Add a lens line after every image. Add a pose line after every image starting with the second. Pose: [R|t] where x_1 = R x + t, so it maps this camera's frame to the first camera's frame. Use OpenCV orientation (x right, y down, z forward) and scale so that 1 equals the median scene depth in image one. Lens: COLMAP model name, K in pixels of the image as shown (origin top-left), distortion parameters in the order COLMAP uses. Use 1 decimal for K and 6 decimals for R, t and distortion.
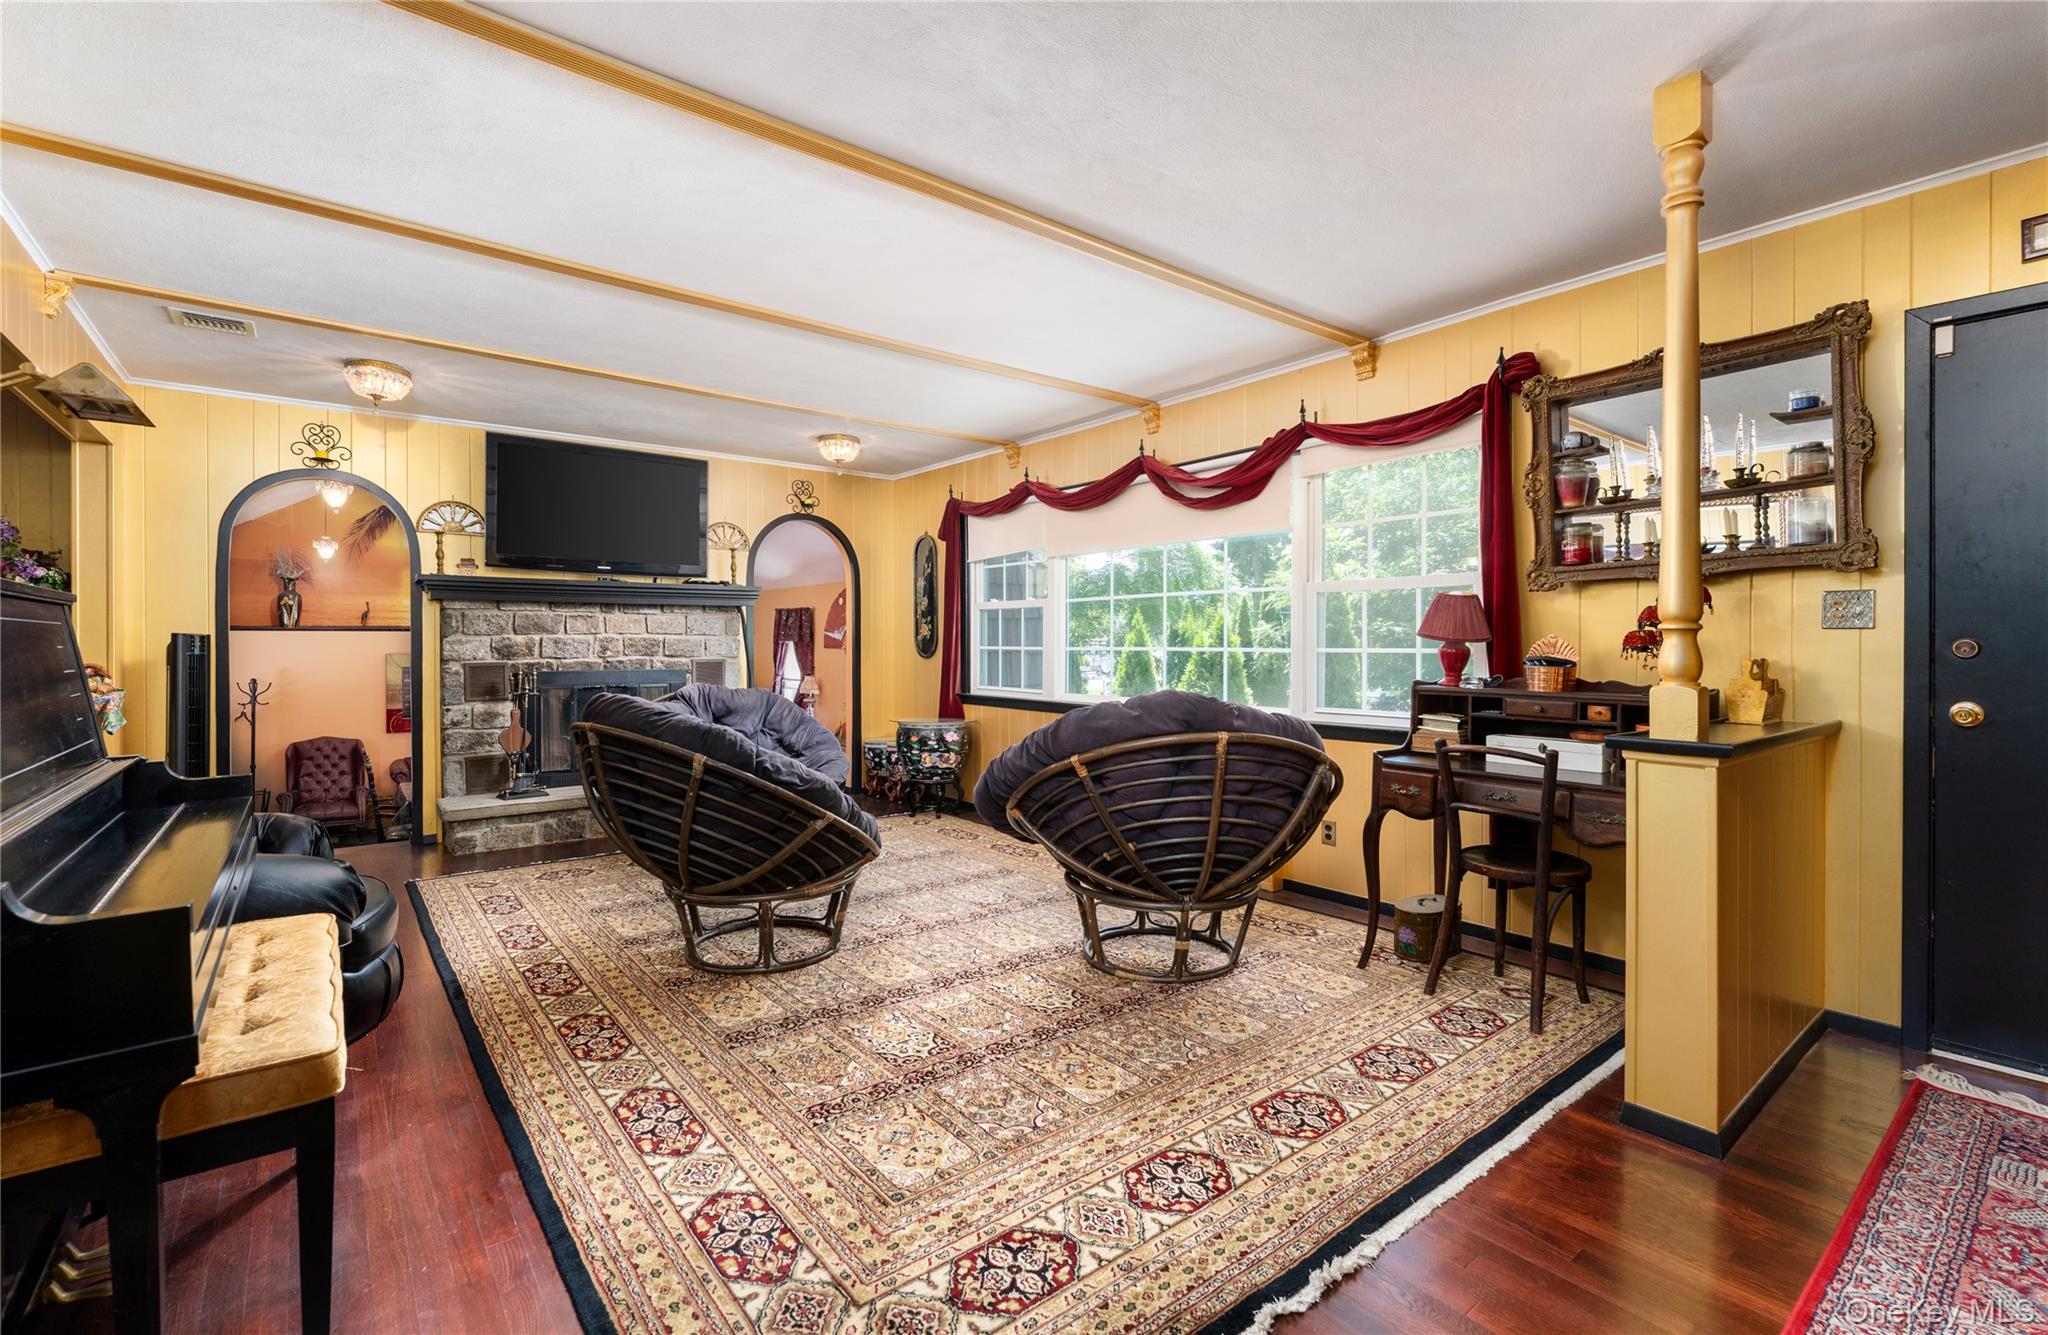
lens RADIAL K [[887.0, 0, 1026.4], [0, 887.0, 649.1], [0, 0, 1]] dist [0.000443, -0.000099]
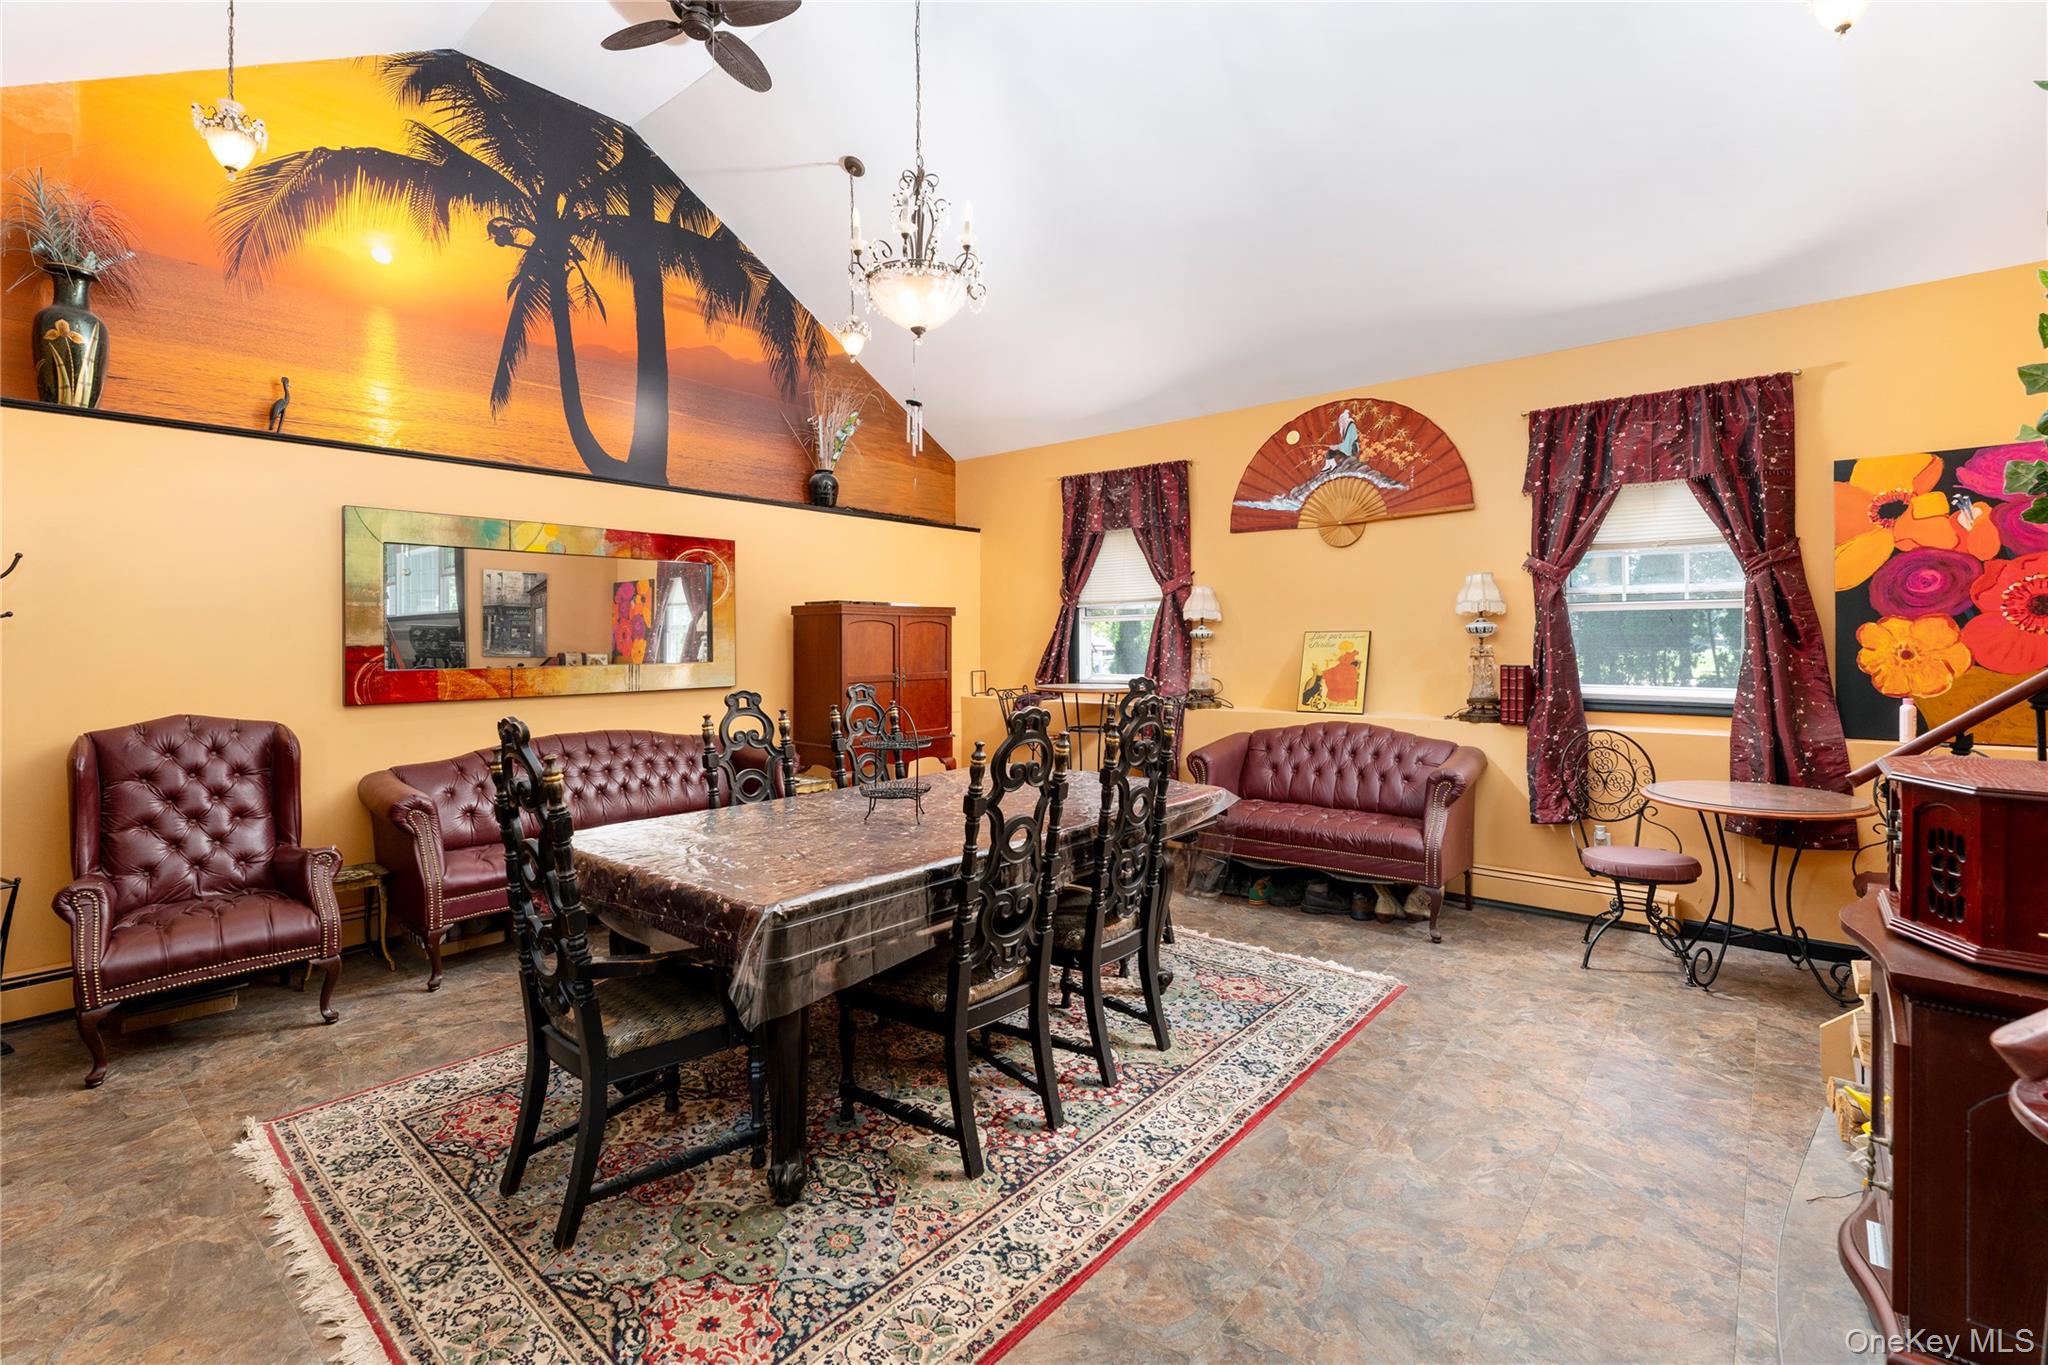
lens RADIAL K [[898.9, 0, 1039.1], [0, 898.9, 643.7], [0, 0, 1]] dist [-0.007742, -0.000116]
pose [[0.982865, -0.012826, 0.183879, -0.741085], [0.013087, 0.999914, -0.000206, 0.106499], [-0.183860, 0.002609, 0.982949, 0.831394]]
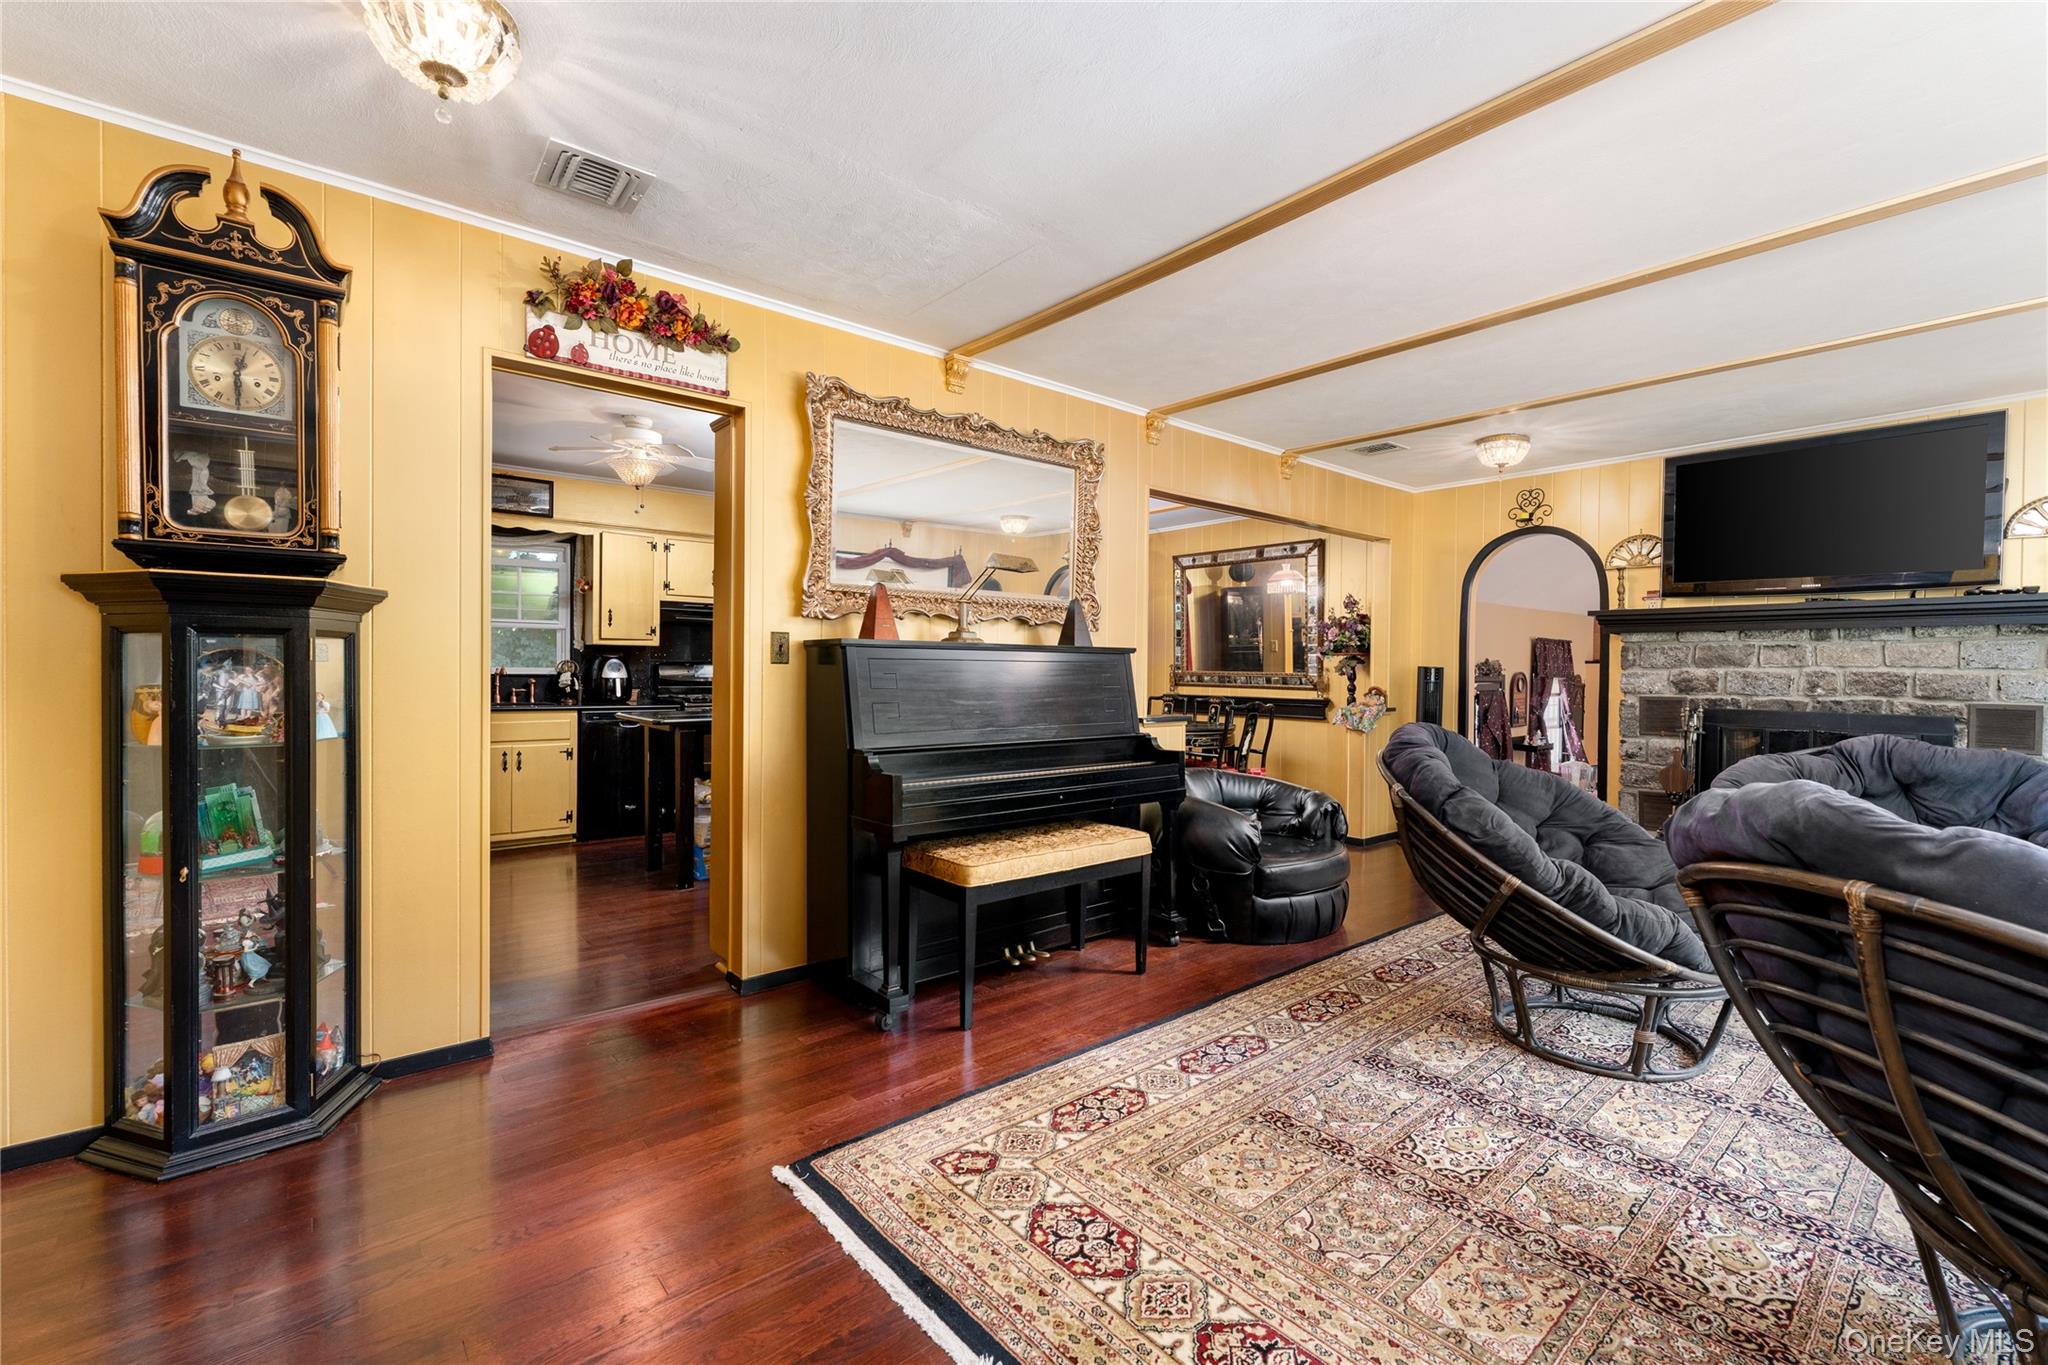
lens RADIAL K [[898.9, 0, 1025.8], [0, 898.9, 676.3], [0, 0, 1]] dist [-0.007742, -0.000116]
pose [[0.013065, 0.011202, -0.999852, 0.599272], [-0.017638, 0.999784, 0.010971, -0.009166], [0.999759, 0.017492, 0.013259, 0.490198]]
